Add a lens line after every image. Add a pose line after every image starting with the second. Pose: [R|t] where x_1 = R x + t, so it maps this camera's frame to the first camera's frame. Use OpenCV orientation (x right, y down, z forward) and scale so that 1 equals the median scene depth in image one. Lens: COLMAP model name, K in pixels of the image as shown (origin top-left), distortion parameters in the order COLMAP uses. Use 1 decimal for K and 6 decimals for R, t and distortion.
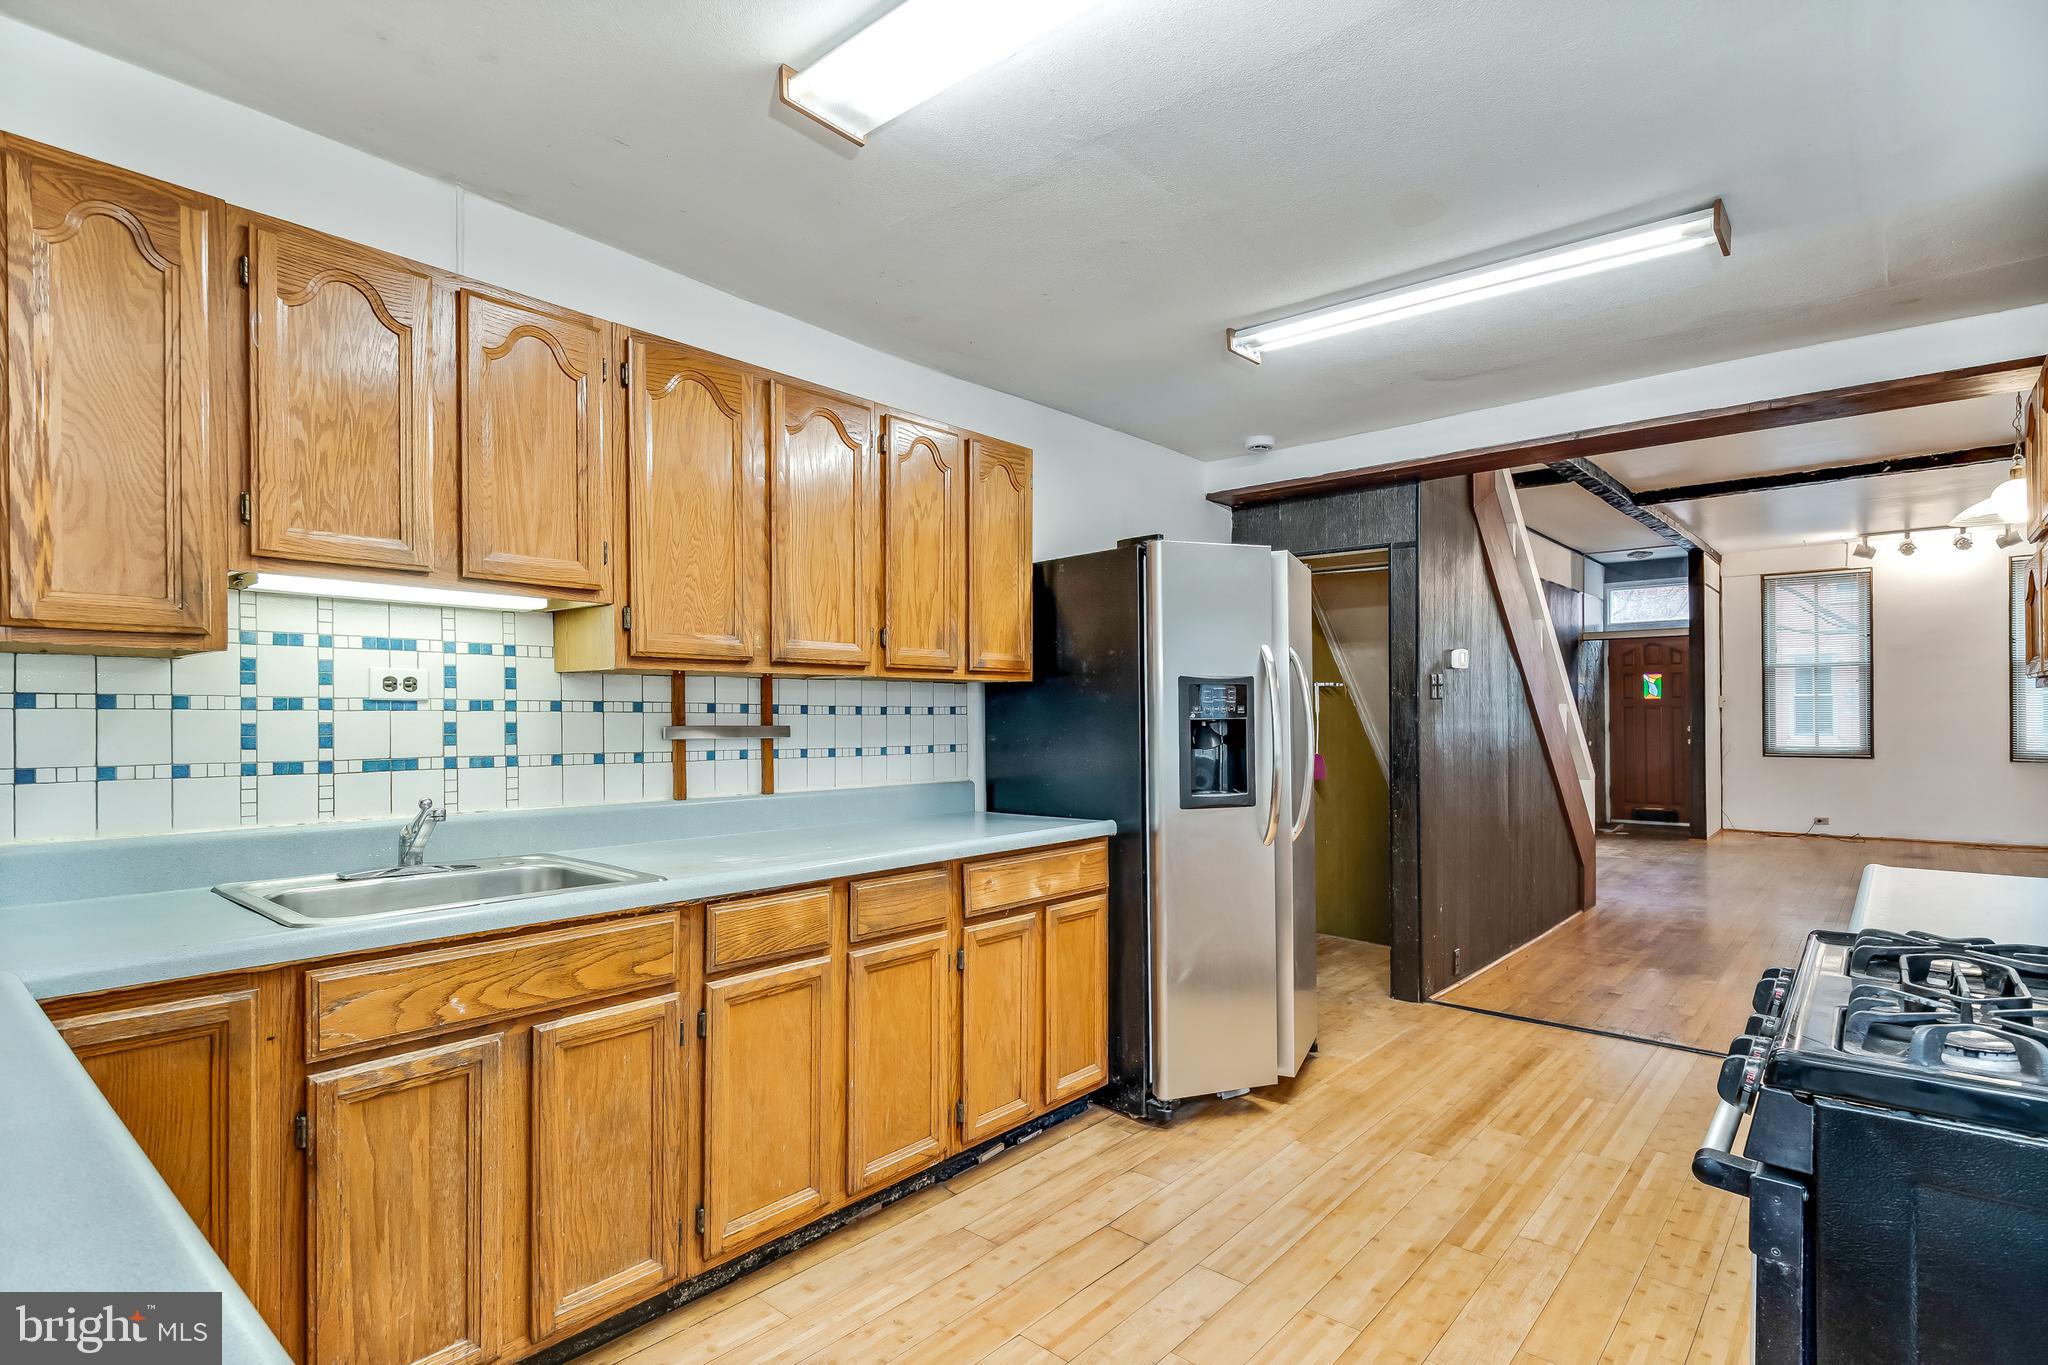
lens RADIAL K [[1025.4, 0, 1017.0], [0, 1025.4, 721.7], [0, 0, 1]] dist [0.013674, -0.006431]
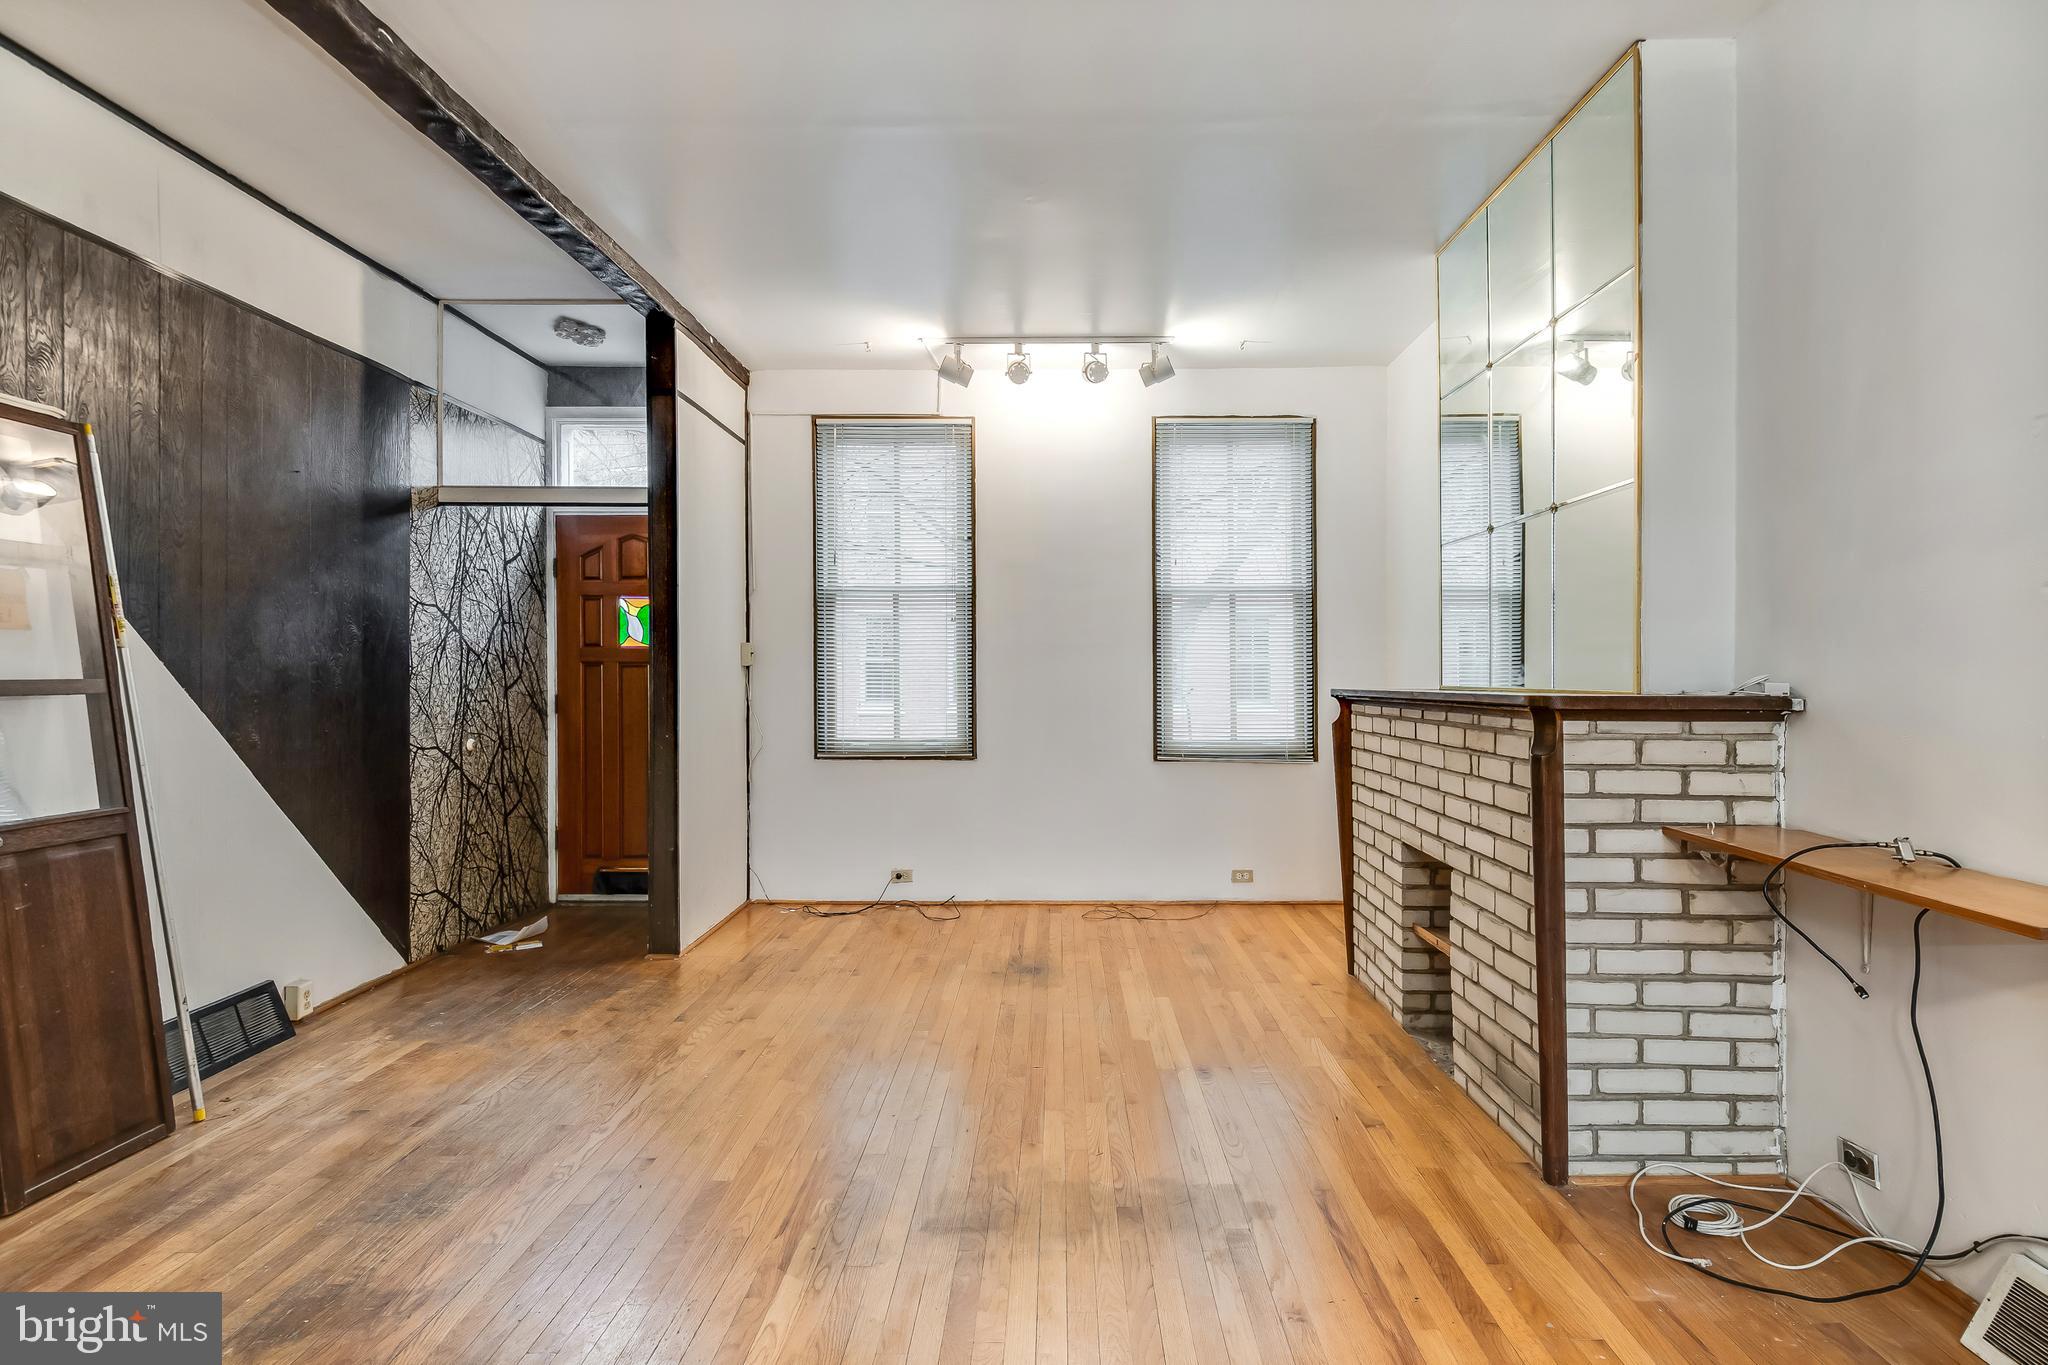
lens RADIAL K [[1025.4, 0, 1026.9], [0, 1025.4, 681.0], [0, 0, 1]] dist [0.013674, -0.006431]
pose [[0.773050, 0.002266, 0.634341, 1.823035], [0.000773, 0.999990, -0.004514, -0.014648], [-0.634344, 0.003979, 0.773041, 2.021660]]
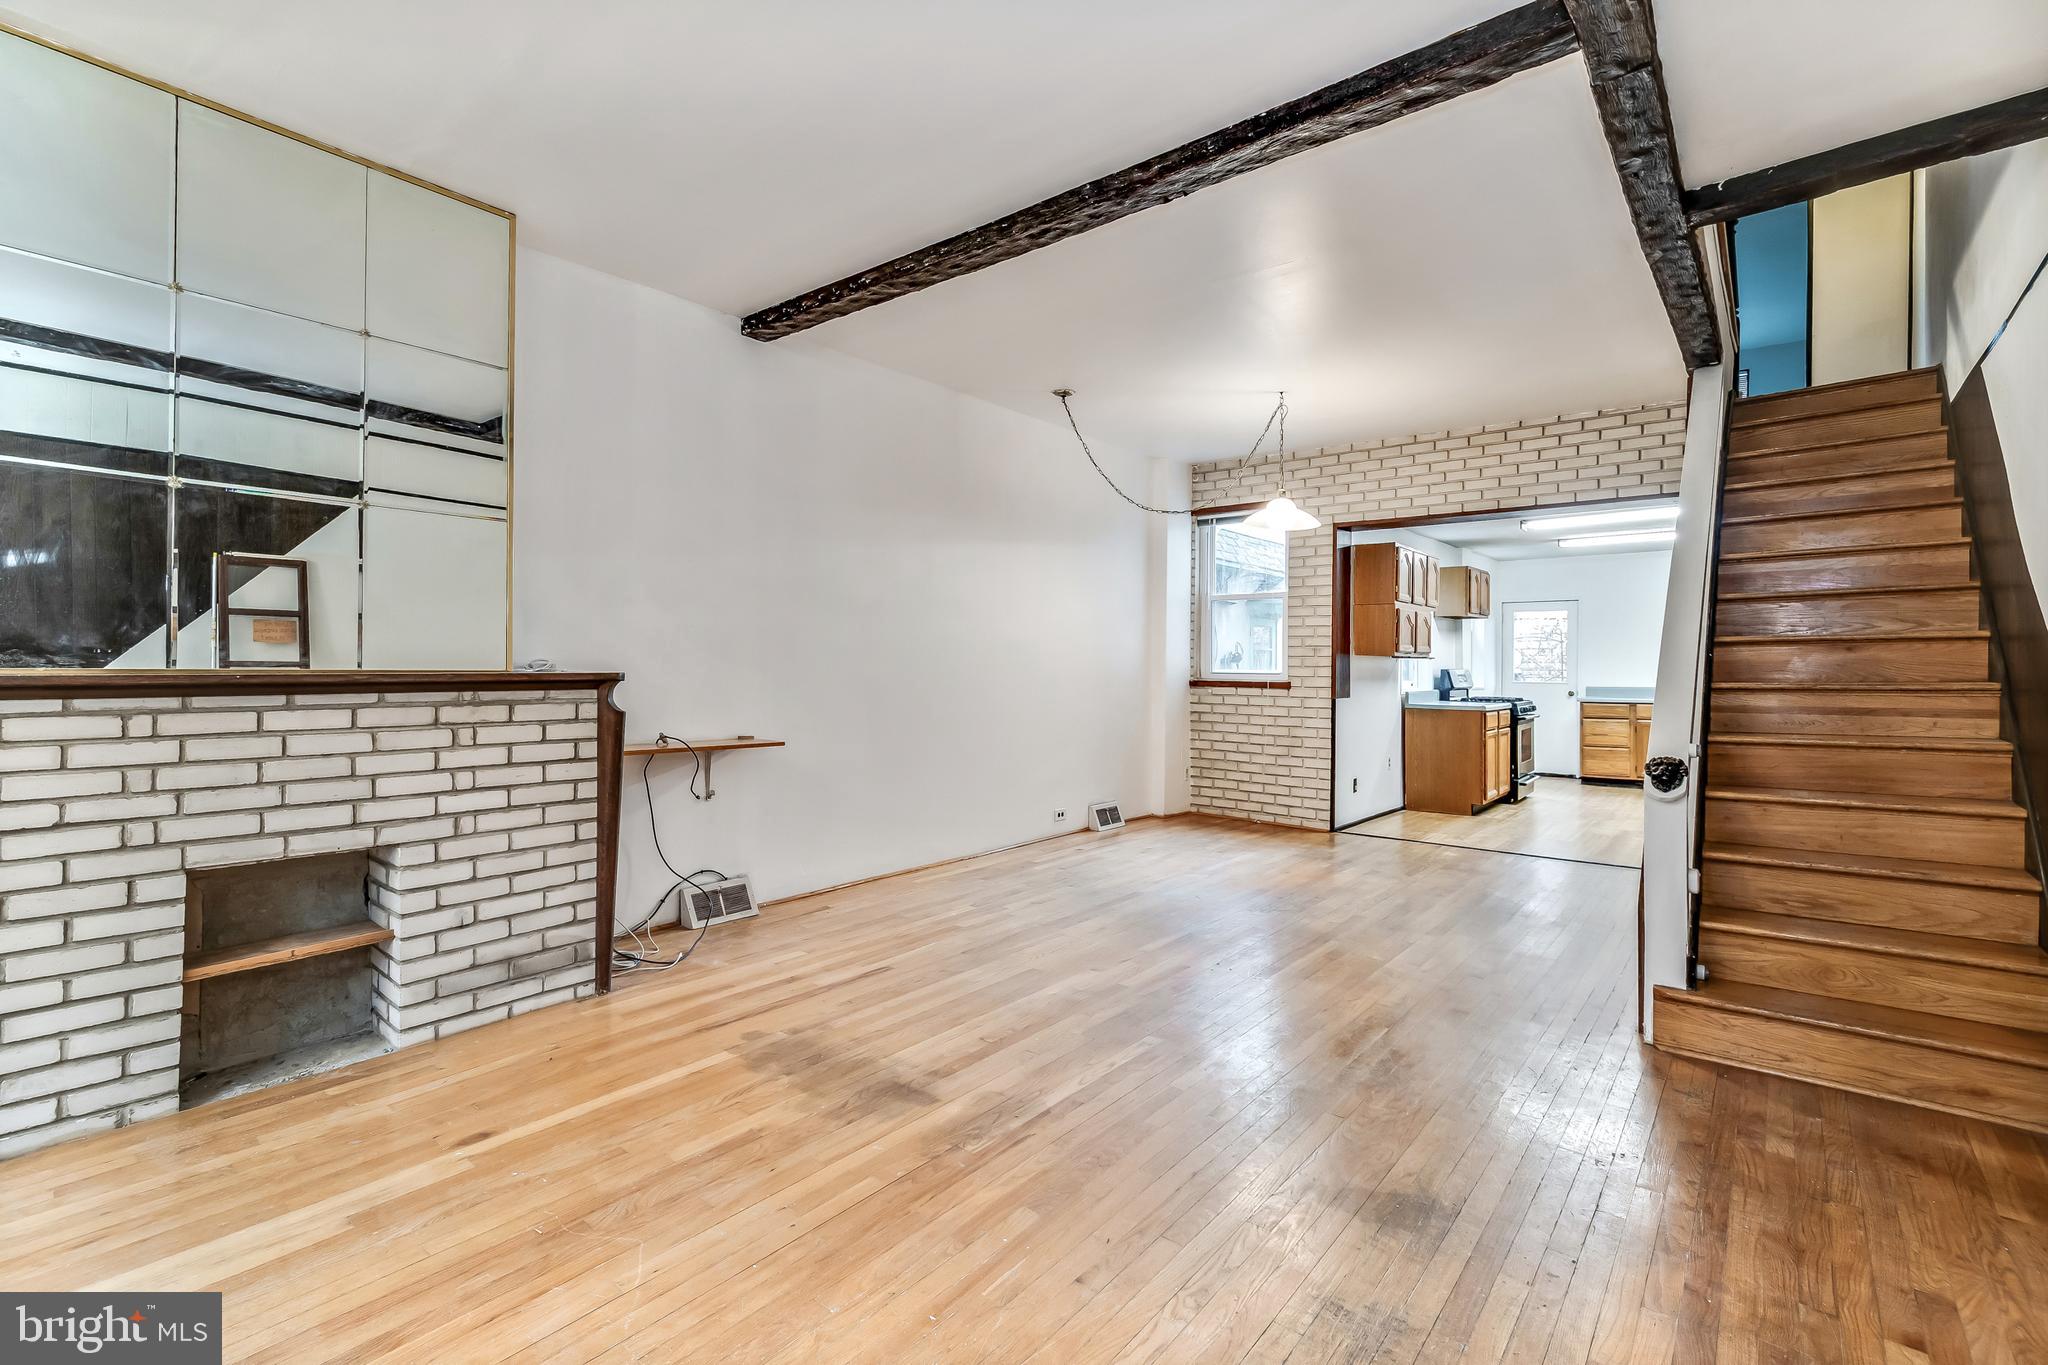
lens RADIAL K [[888.6, 0, 1018.8], [0, 888.6, 668.5], [0, 0, 1]] dist [0.002075, 0.000758]
pose [[-0.999888, 0.003962, -0.014426, 2.217480], [0.003861, 0.999968, 0.007027, -0.019828], [0.014453, 0.006970, -0.999871, 3.629871]]
